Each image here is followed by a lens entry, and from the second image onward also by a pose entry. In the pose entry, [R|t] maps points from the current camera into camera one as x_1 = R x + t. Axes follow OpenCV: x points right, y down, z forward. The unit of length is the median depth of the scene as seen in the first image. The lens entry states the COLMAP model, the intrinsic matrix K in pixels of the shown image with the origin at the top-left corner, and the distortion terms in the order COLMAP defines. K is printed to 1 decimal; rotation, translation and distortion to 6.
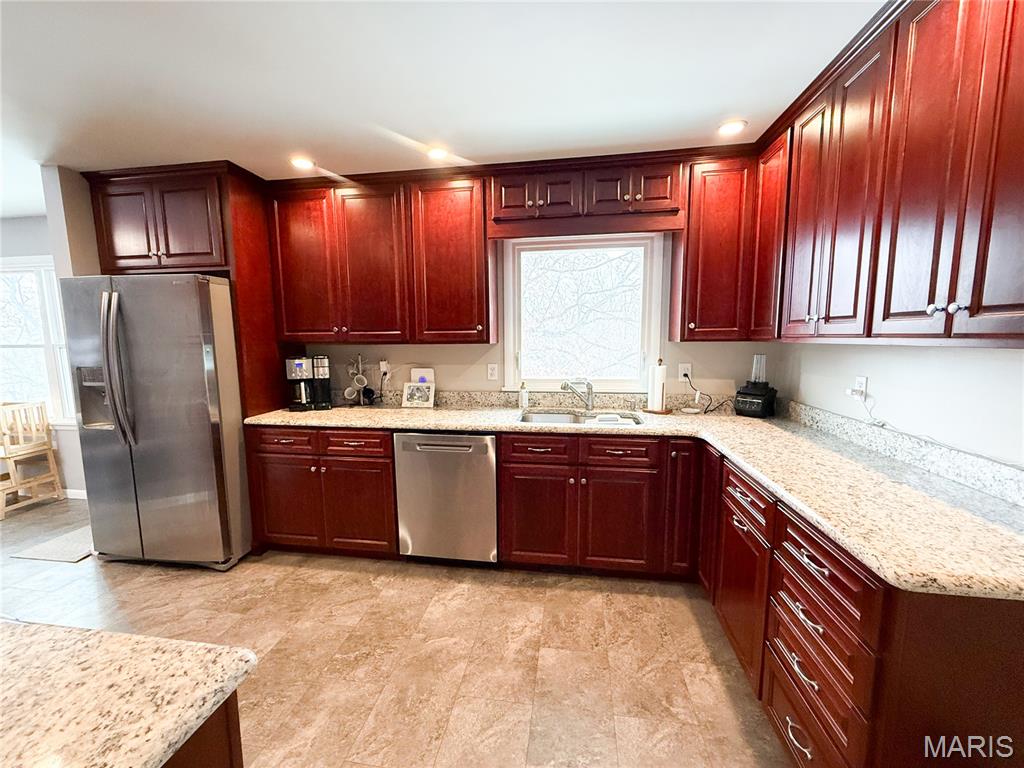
lens RADIAL K [[406.1, 0, 509.9], [0, 406.1, 385.4], [0, 0, 1]] dist [-0.000991, -0.000027]
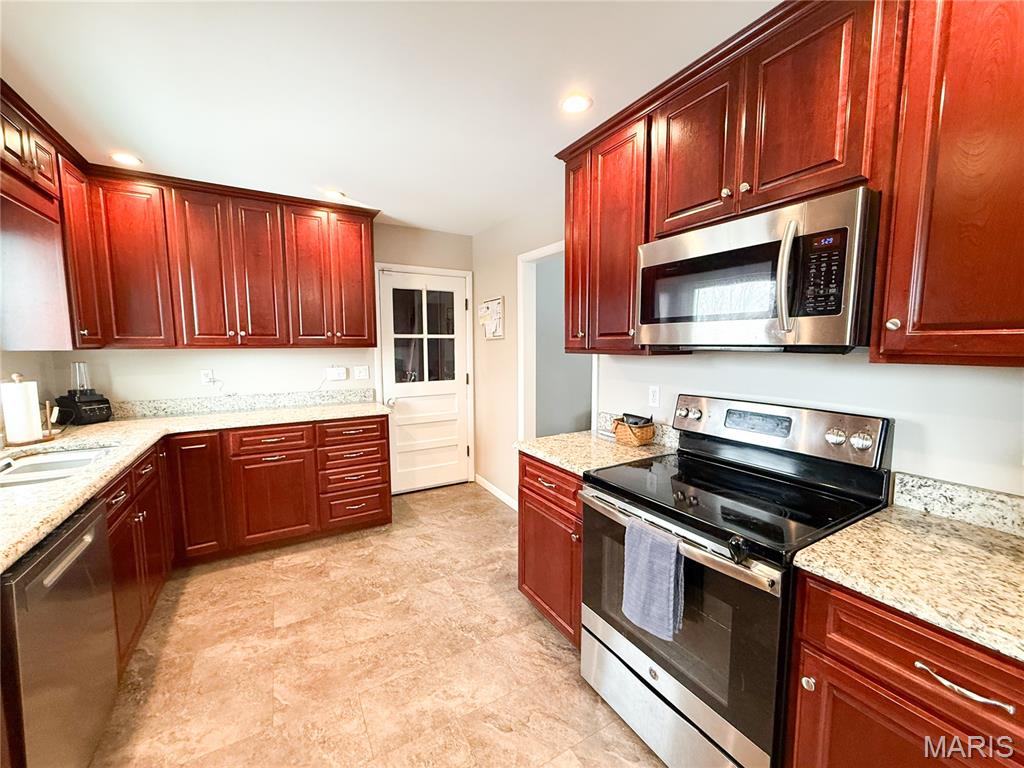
lens RADIAL K [[406.1, 0, 513.1], [0, 406.1, 385.4], [0, 0, 1]] dist [-0.000991, -0.000027]
pose [[-0.632637, -0.068330, 0.771428, -0.863574], [0.097520, 0.981143, 0.166880, -0.085140], [-0.768284, 0.180804, -0.614043, 0.813104]]
